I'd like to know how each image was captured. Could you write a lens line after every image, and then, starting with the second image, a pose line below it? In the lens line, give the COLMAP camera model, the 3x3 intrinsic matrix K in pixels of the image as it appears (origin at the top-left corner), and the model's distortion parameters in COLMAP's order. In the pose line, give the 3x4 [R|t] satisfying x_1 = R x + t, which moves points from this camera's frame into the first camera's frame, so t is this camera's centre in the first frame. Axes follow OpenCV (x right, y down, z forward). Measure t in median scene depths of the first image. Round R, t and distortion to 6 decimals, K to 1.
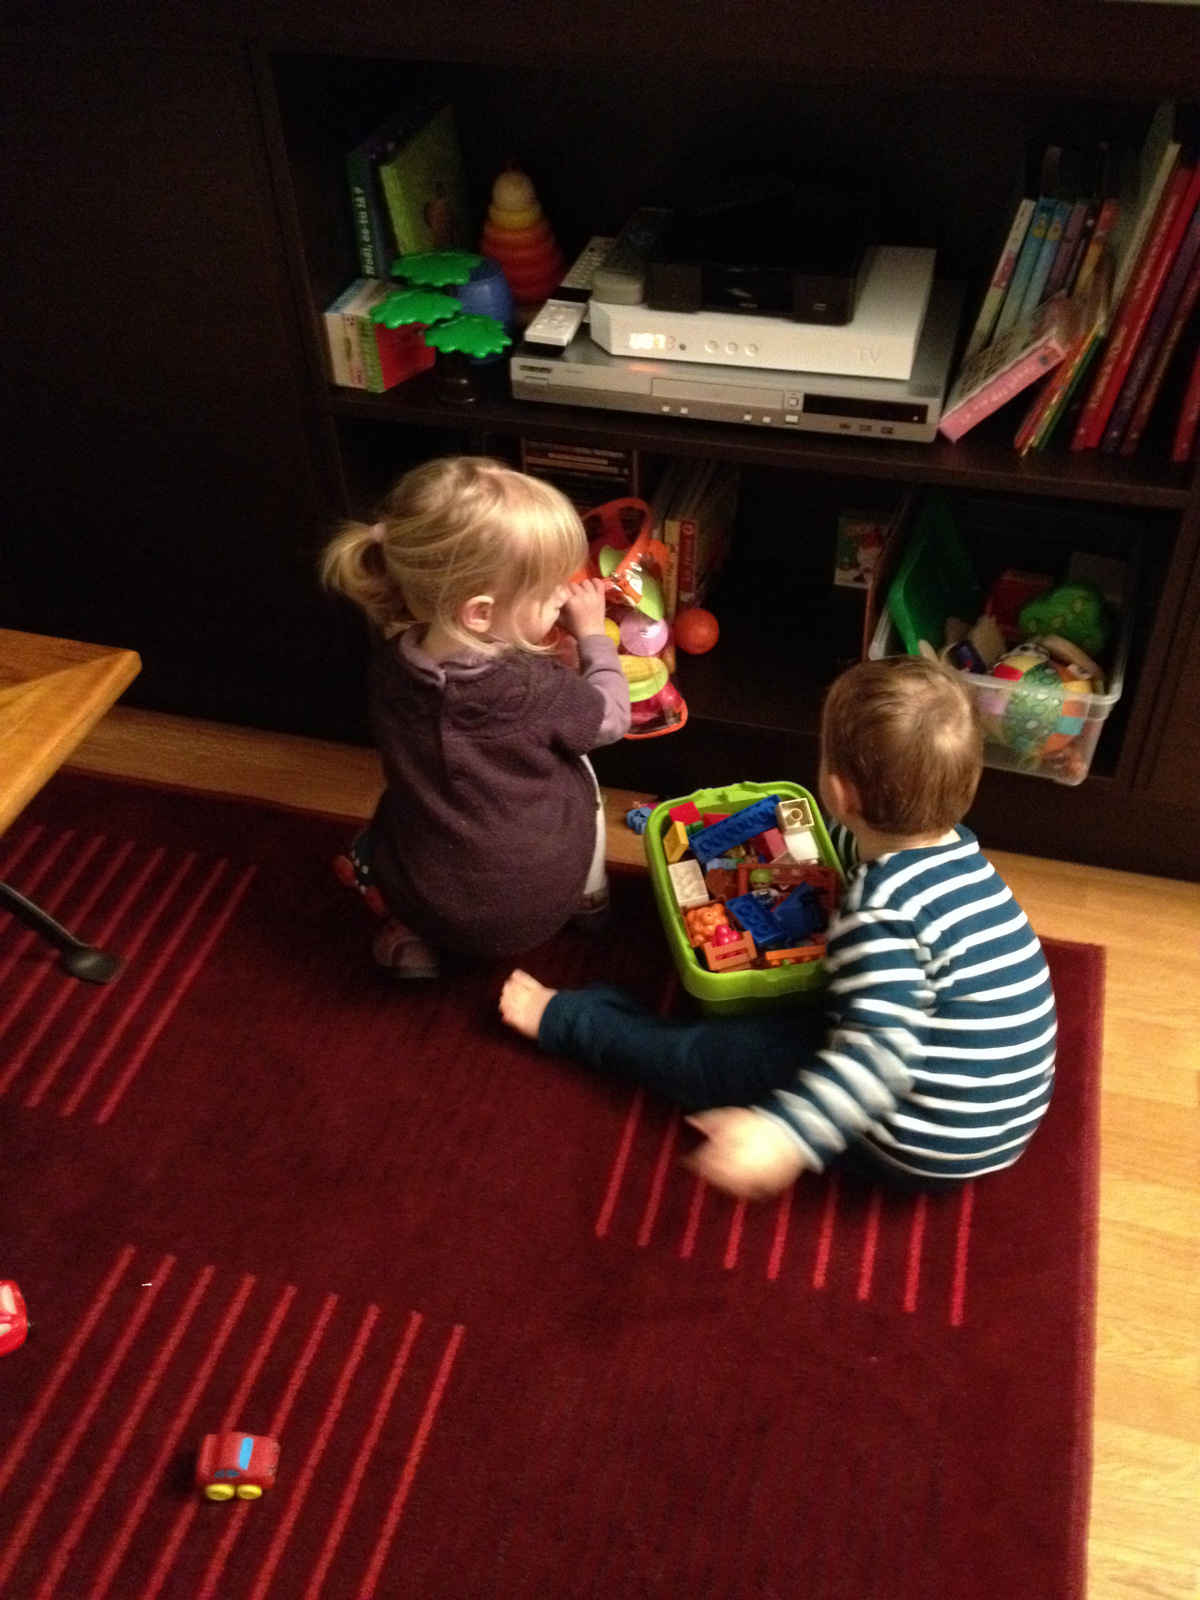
lens RADIAL K [[1627.1, 0, 609.4], [0, 1627.1, 799.9], [0, 0, 1]] dist [0.001726, -0.084036]
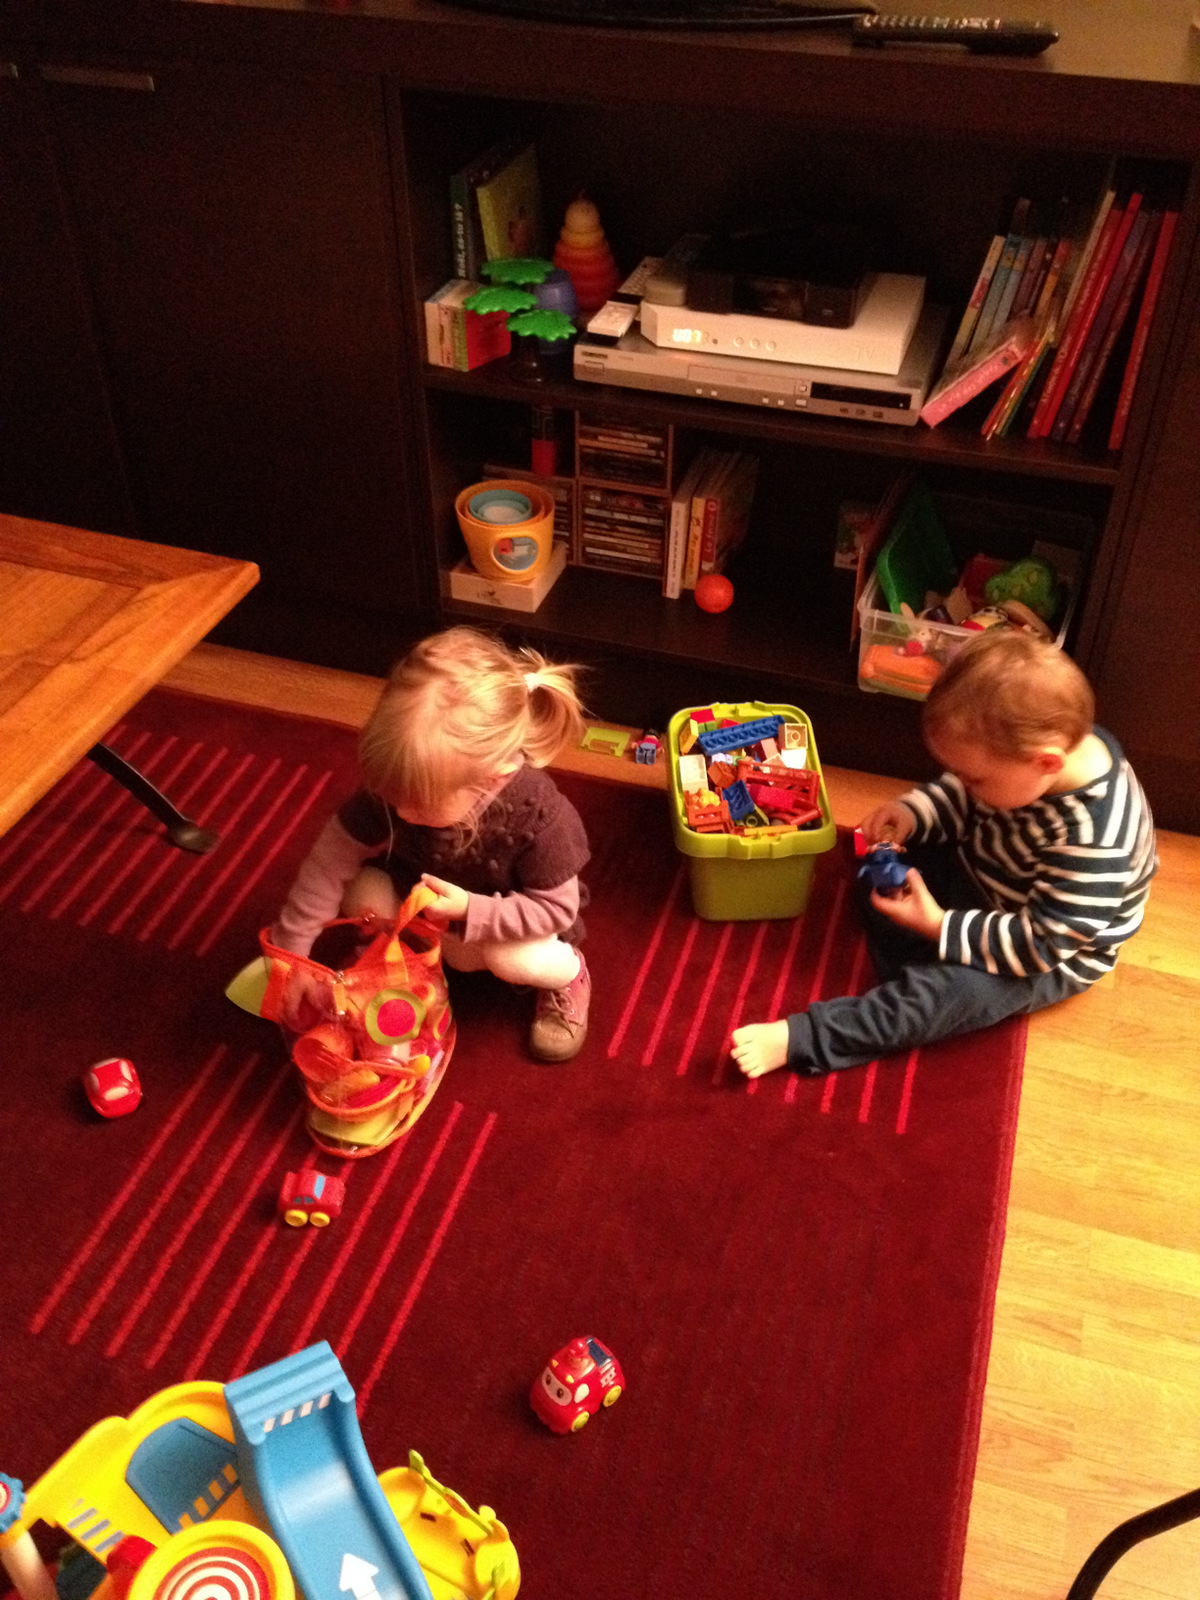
lens RADIAL K [[1616.6, 0, 600.0], [0, 1616.6, 800.0], [0, 0, 1]] dist [0.002204, -0.147620]
pose [[0.998561, 0.052024, -0.012992, -0.008137], [-0.052595, 0.997443, -0.048380, 0.132418], [0.010442, 0.048994, 0.998745, -0.206083]]
